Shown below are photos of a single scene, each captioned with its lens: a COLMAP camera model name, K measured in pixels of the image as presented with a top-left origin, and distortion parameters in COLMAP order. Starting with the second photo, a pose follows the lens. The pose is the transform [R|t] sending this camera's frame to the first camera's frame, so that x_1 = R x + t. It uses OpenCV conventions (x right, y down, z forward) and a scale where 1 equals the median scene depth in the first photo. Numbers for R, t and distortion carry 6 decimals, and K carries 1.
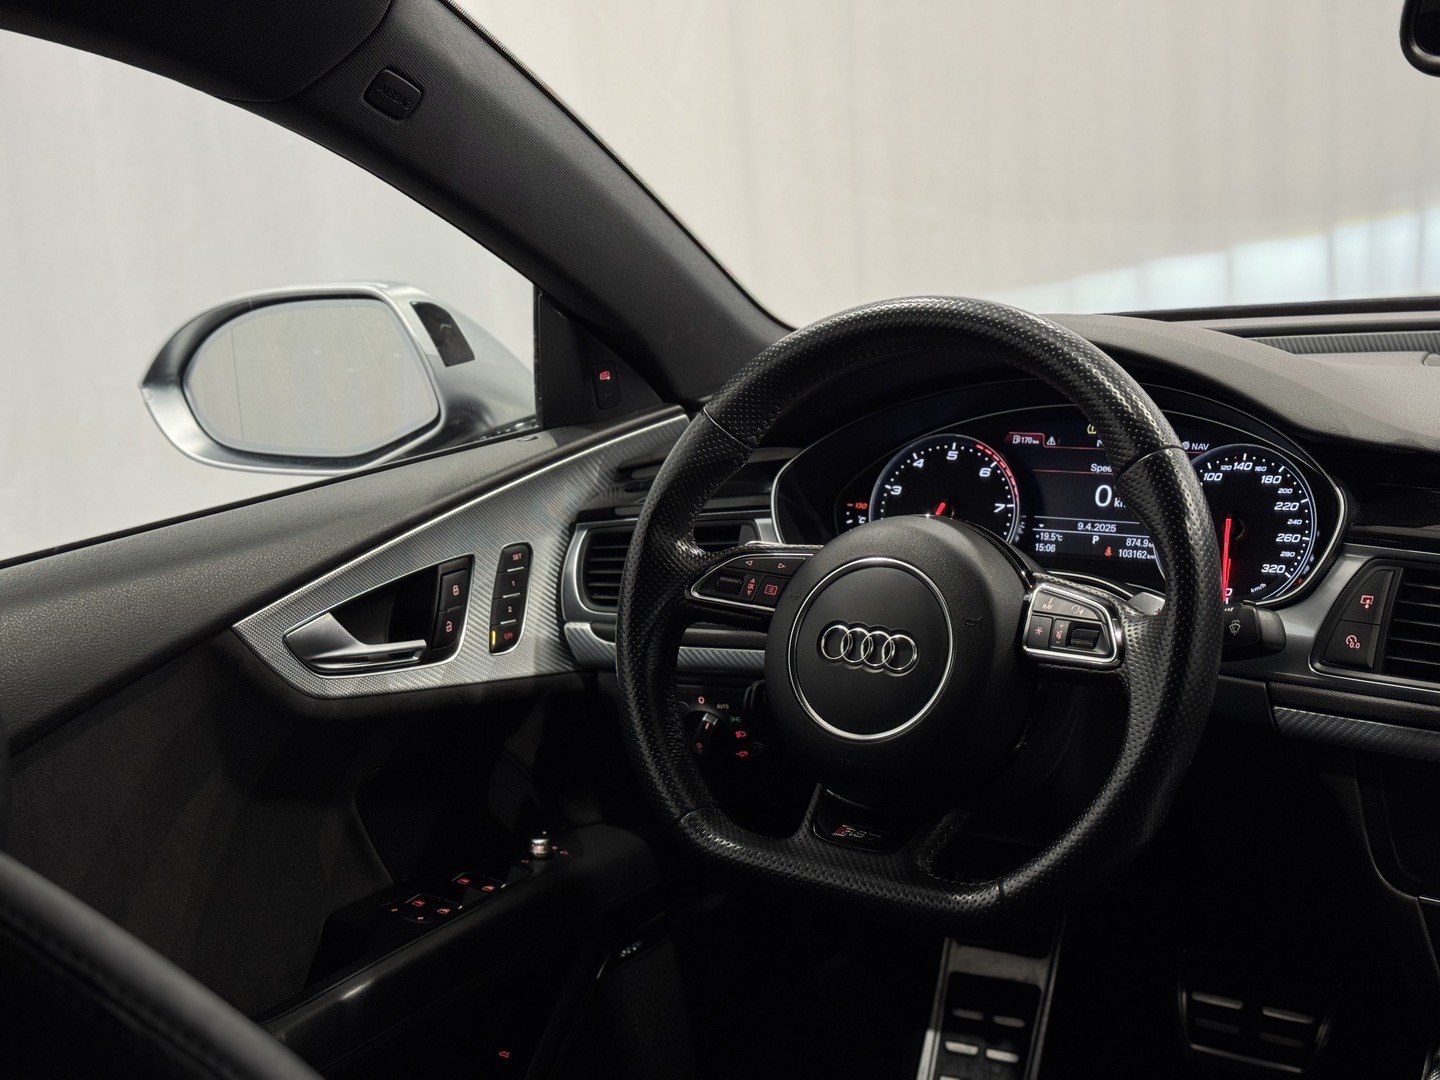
lens RADIAL K [[2015.8, 0, 707.3], [0, 2015.8, 536.1], [0, 0, 1]] dist [0.116010, 0.000000]
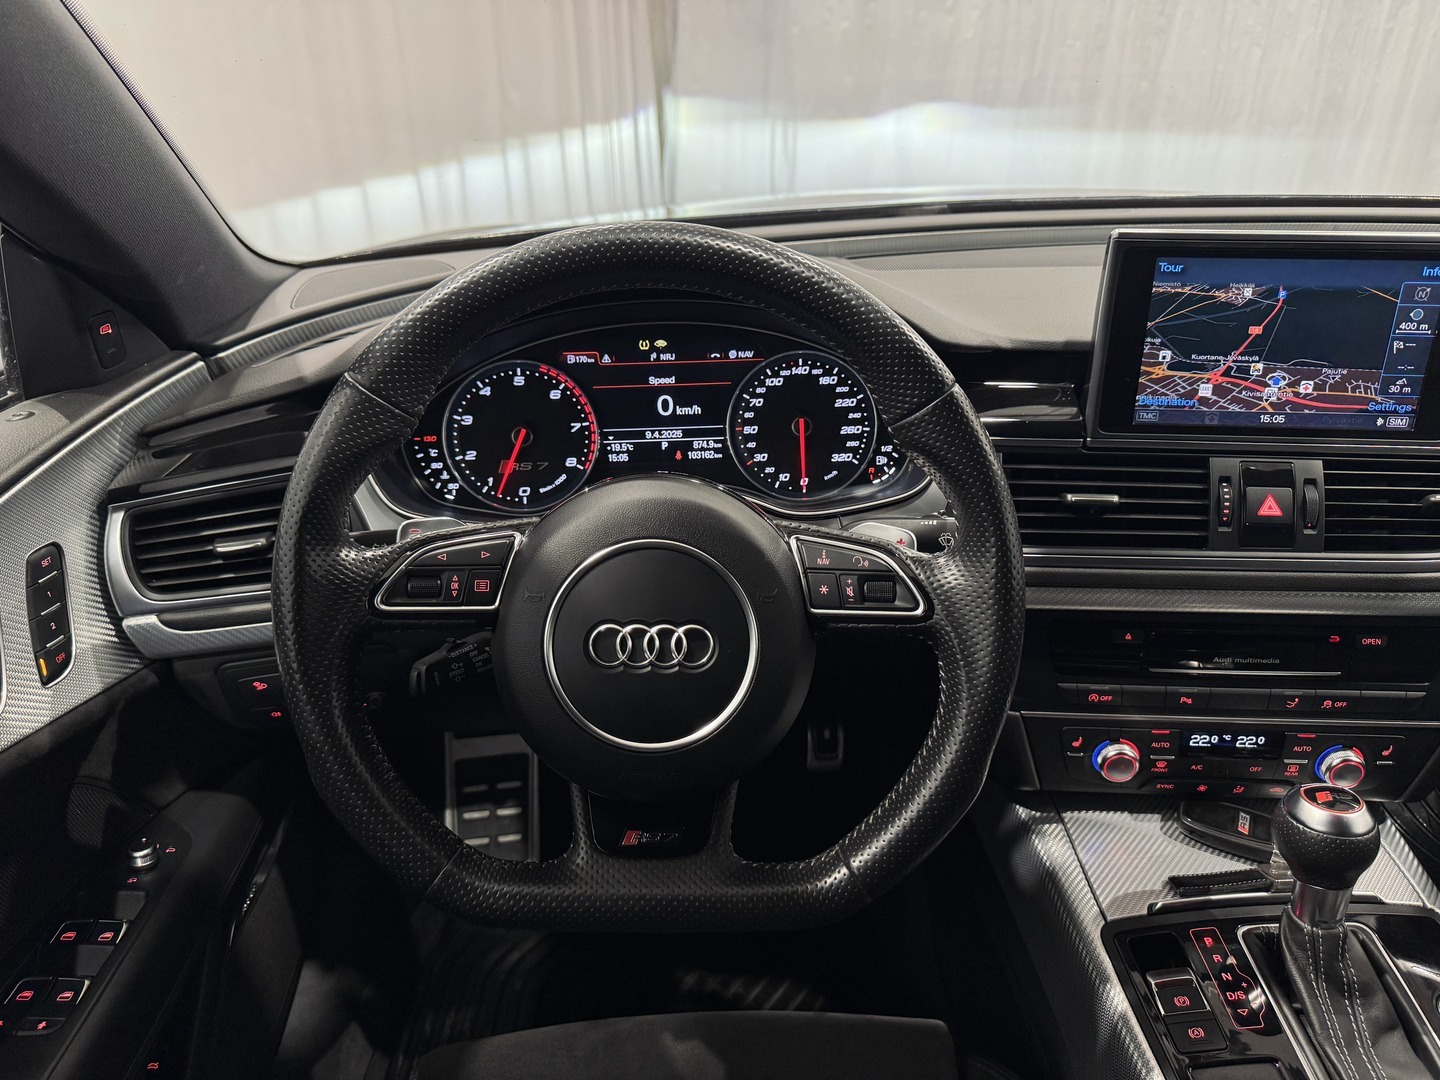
lens RADIAL K [[1035.6, 0, 731.7], [0, 1035.6, 546.6], [0, 0, 1]] dist [0.032613, -0.046169]
pose [[0.805014, -0.204177, 0.557014, -0.108914], [0.094094, 0.970968, 0.219928, -0.066529], [-0.585746, -0.124633, 0.800854, 0.512950]]
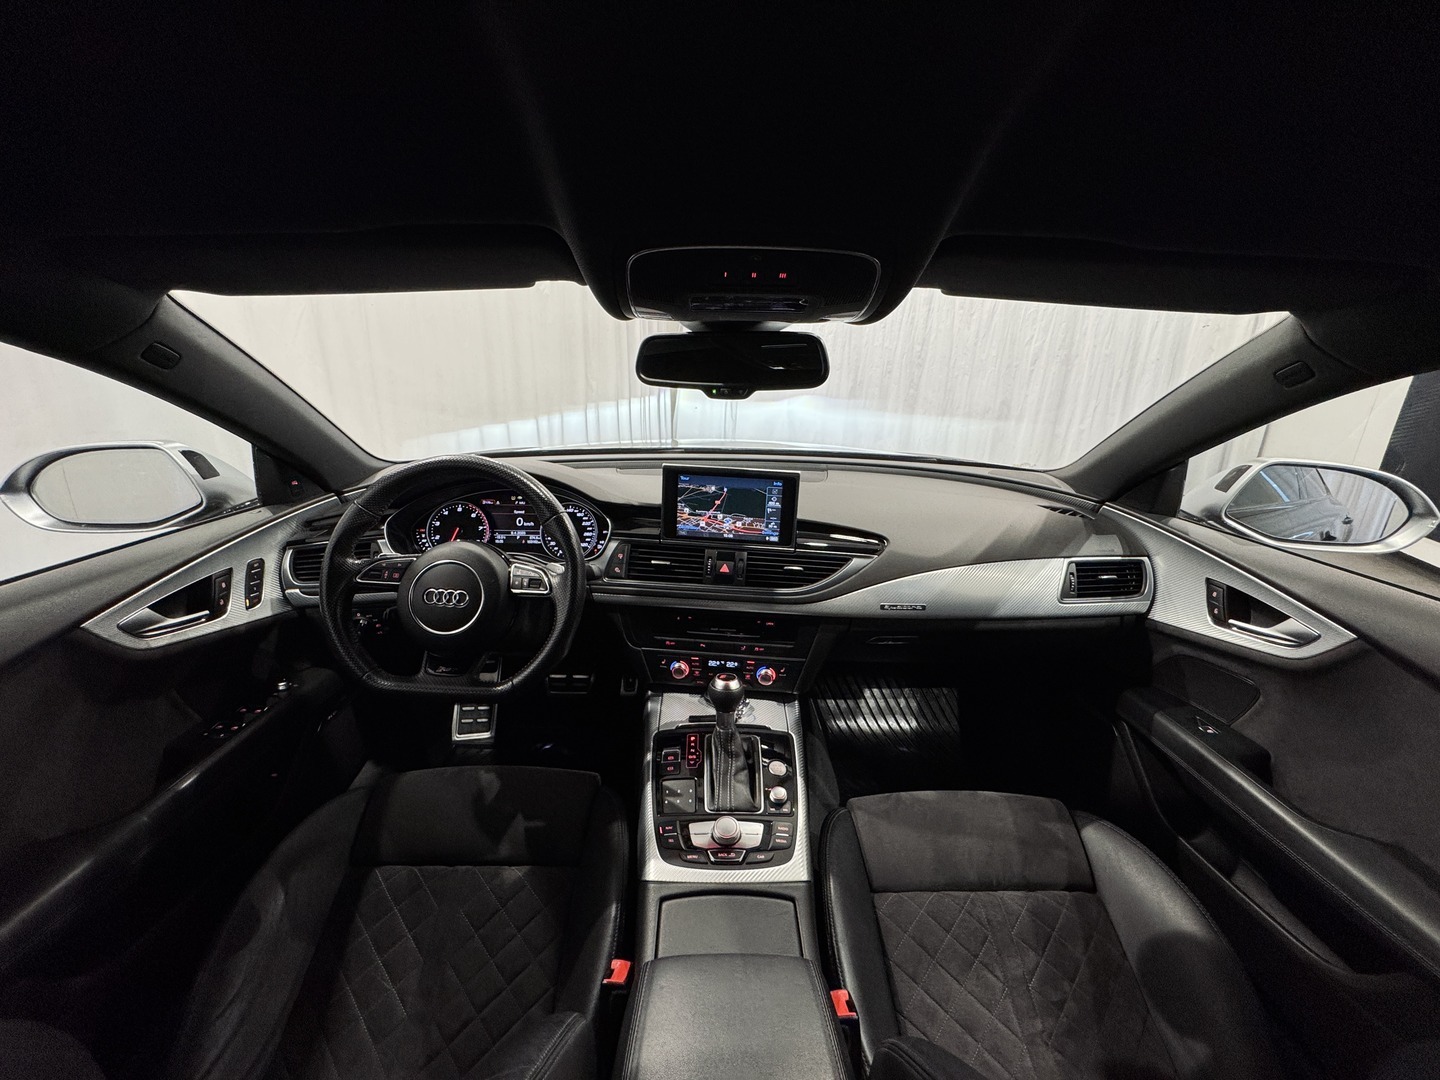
lens RADIAL K [[572.0, 0, 720.8], [0, 572.0, 539.0], [0, 0, 1]] dist [-0.002476, -0.002105]
pose [[0.815420, -0.086075, 0.572435, -0.034679], [0.049285, 0.995616, 0.079502, -0.045812], [-0.576769, -0.036615, 0.816087, 0.185860]]
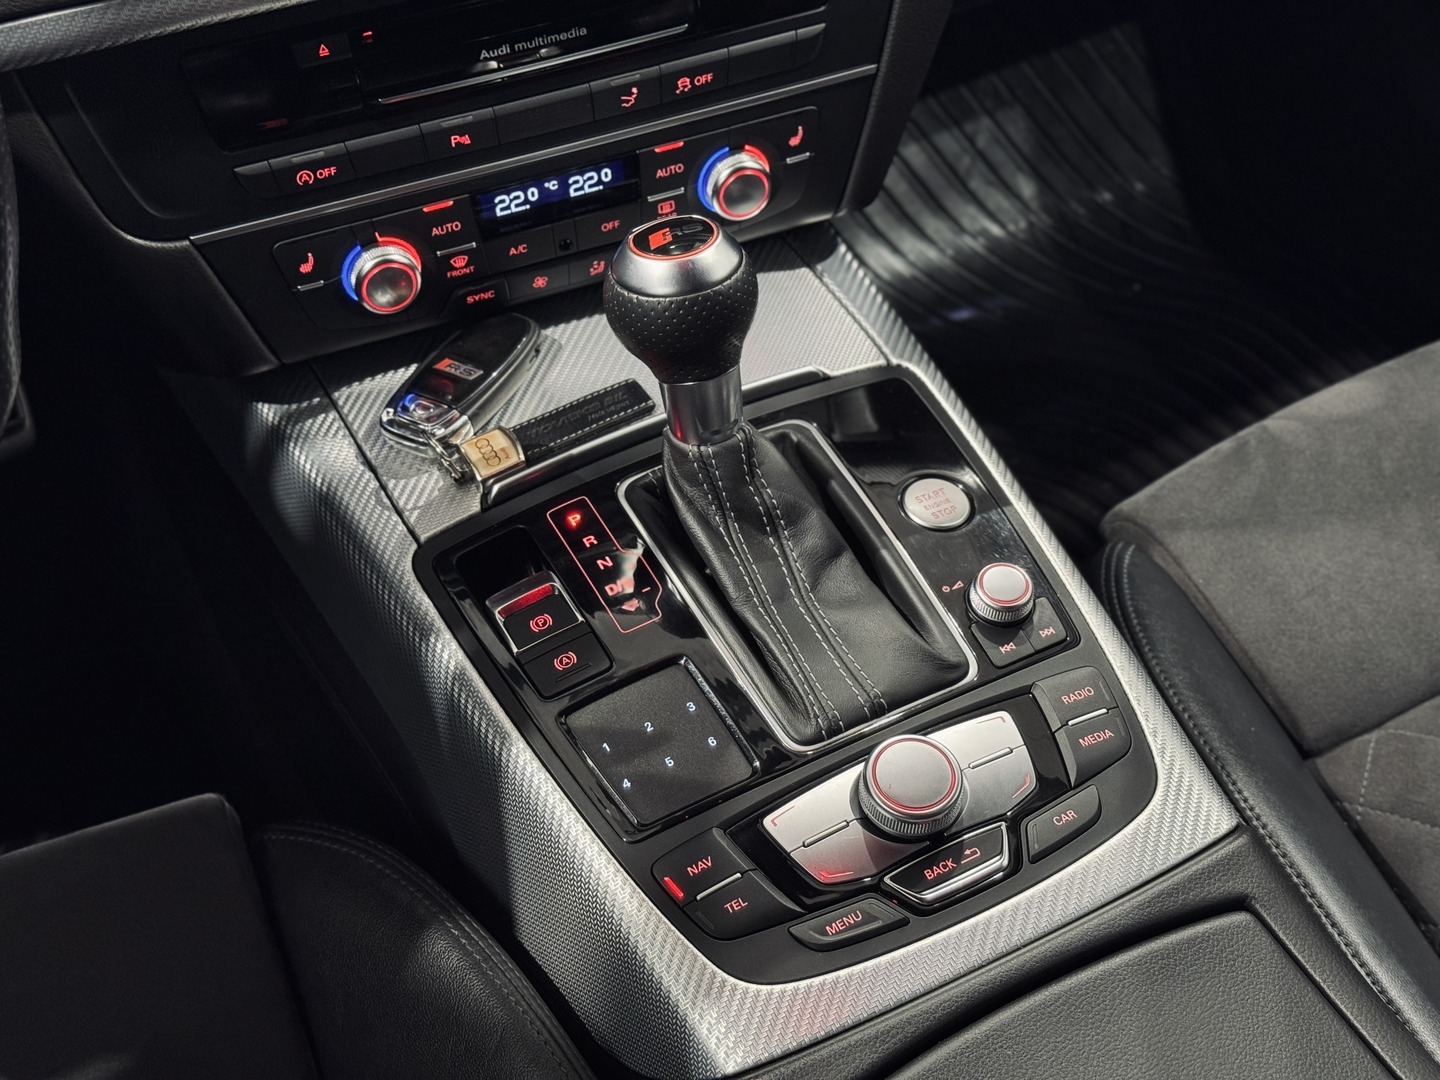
lens RADIAL K [[2015.8, 0, 720.2], [0, 2015.8, 543.4], [0, 0, 1]] dist [0.116010, 0.000000]
pose [[0.475776, -0.562065, 0.676550, -0.071078], [0.222649, 0.821096, 0.525575, -0.048382], [-0.850920, -0.099423, 0.515801, 0.414019]]
